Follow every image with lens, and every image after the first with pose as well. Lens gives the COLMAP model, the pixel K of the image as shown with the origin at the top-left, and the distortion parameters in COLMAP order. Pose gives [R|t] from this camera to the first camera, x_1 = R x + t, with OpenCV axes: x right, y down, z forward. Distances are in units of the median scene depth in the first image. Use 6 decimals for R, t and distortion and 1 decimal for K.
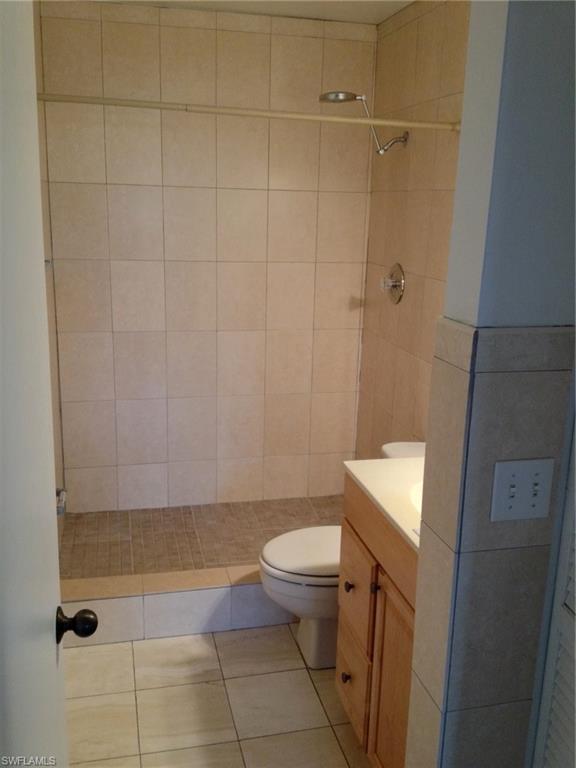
lens RADIAL K [[723.0, 0, 284.4], [0, 723.0, 386.5], [0, 0, 1]] dist [0.013954, 0.000000]
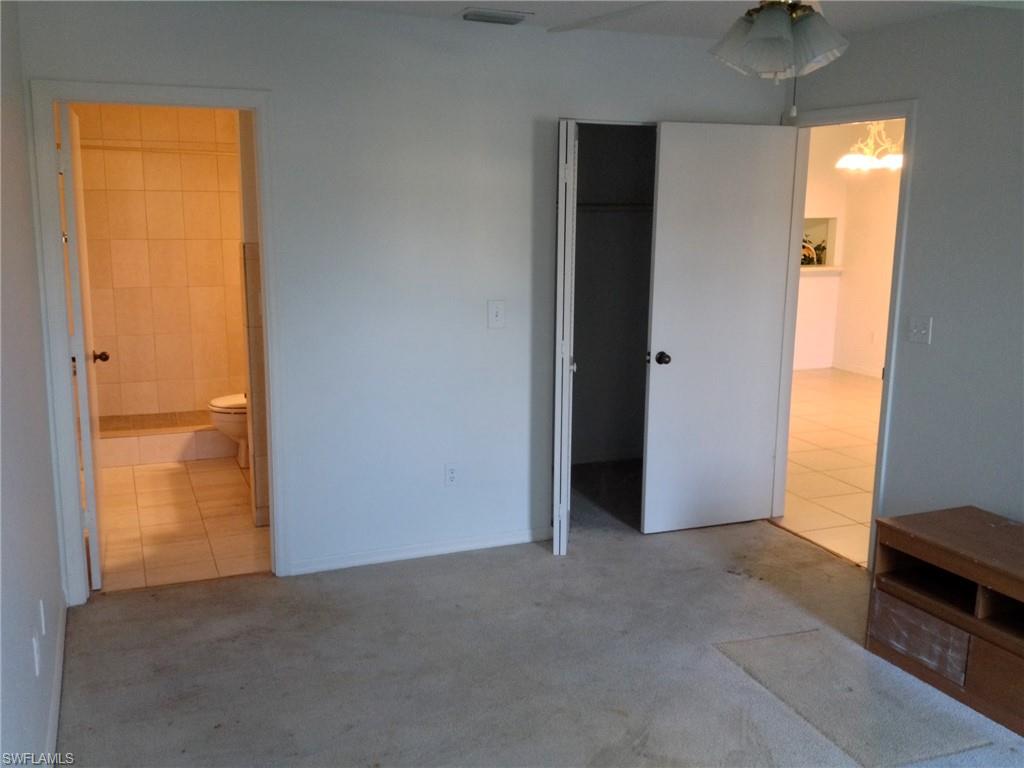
lens RADIAL K [[964.0, 0, 519.2], [0, 964.0, 381.6], [0, 0, 1]] dist [0.013954, 0.000000]
pose [[0.985949, -0.049073, 0.159674, 0.308655], [0.058073, 0.996947, -0.052192, 0.320850], [-0.156626, 0.060731, 0.985789, -1.284878]]
